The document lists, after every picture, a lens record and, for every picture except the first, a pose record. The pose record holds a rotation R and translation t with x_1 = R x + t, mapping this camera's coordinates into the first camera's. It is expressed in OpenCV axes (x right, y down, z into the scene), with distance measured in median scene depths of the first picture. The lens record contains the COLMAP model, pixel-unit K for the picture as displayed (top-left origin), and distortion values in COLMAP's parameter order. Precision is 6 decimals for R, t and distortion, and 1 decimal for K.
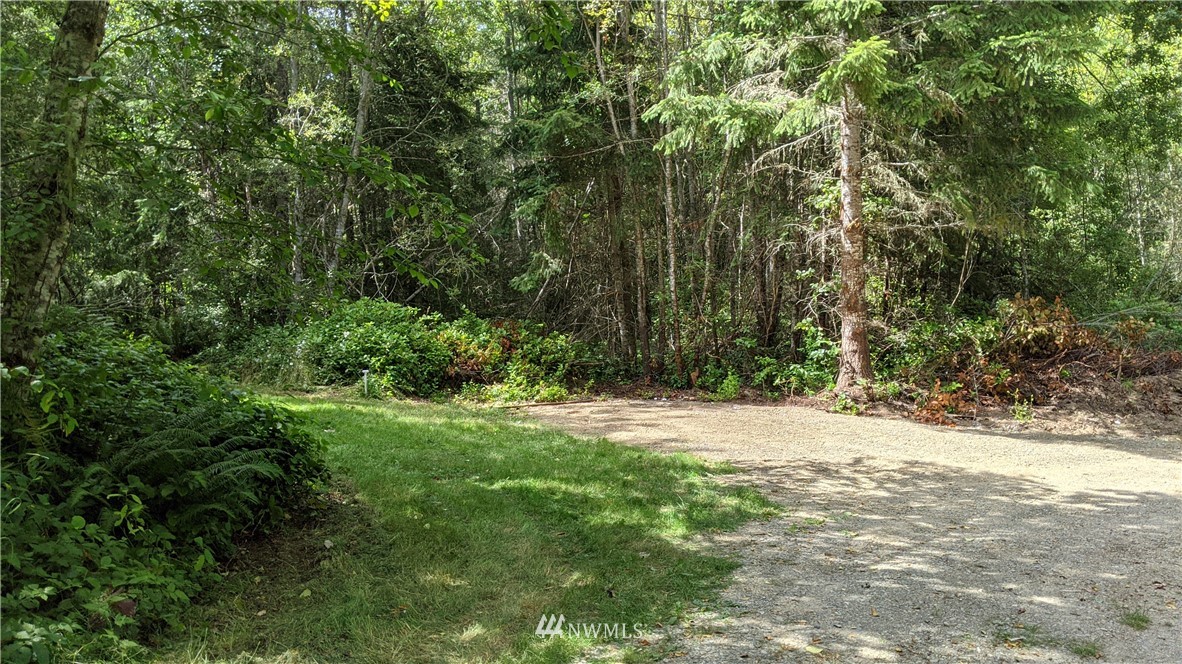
lens RADIAL K [[855.4, 0, 587.6], [0, 855.4, 328.0], [0, 0, 1]] dist [-0.036951, -0.009238]
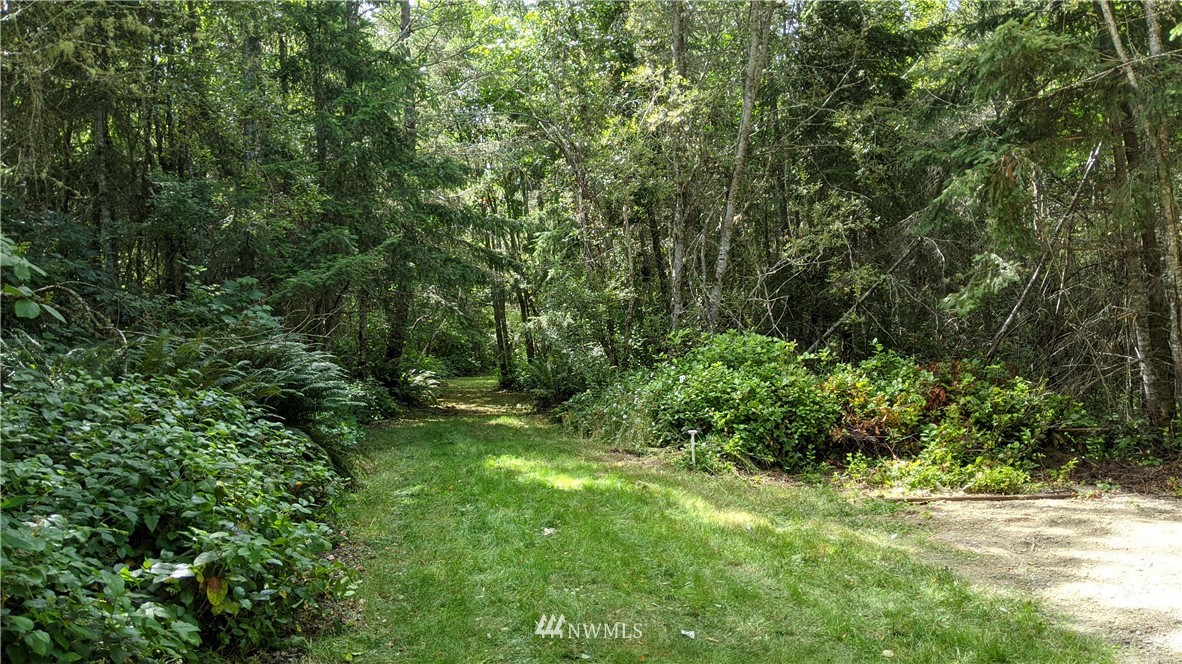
lens RADIAL K [[855.4, 0, 591.5], [0, 855.4, 344.8], [0, 0, 1]] dist [-0.036951, -0.009238]
pose [[0.835510, -0.012017, -0.549344, 0.049714], [-0.007639, 0.999410, -0.033480, 0.003571], [0.549423, 0.032169, 0.834925, 0.337903]]
